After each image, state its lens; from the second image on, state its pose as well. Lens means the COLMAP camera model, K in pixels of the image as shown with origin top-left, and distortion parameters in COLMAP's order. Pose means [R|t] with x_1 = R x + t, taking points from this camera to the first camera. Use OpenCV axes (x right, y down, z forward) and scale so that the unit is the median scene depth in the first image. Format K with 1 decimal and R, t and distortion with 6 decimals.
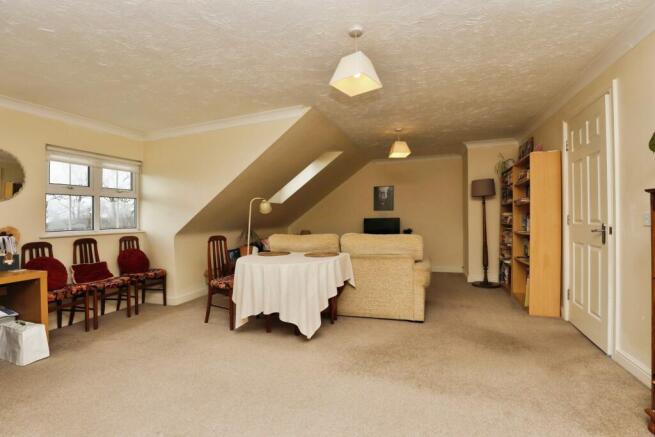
lens RADIAL K [[304.8, 0, 340.0], [0, 304.8, 222.2], [0, 0, 1]] dist [-0.017251, 0.000007]
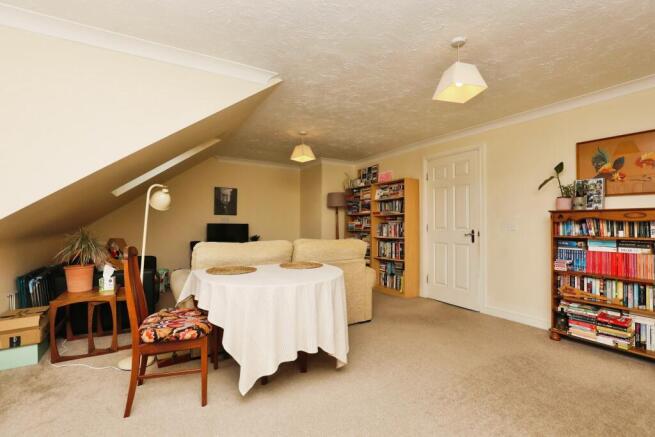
lens RADIAL K [[302.2, 0, 326.3], [0, 302.2, 226.5], [0, 0, 1]] dist [-0.001186, -0.000053]
pose [[0.642526, 0.013668, 0.766142, -0.459297], [-0.003831, 0.999886, -0.014626, 0.007723], [-0.766254, 0.006463, 0.642505, 0.302677]]
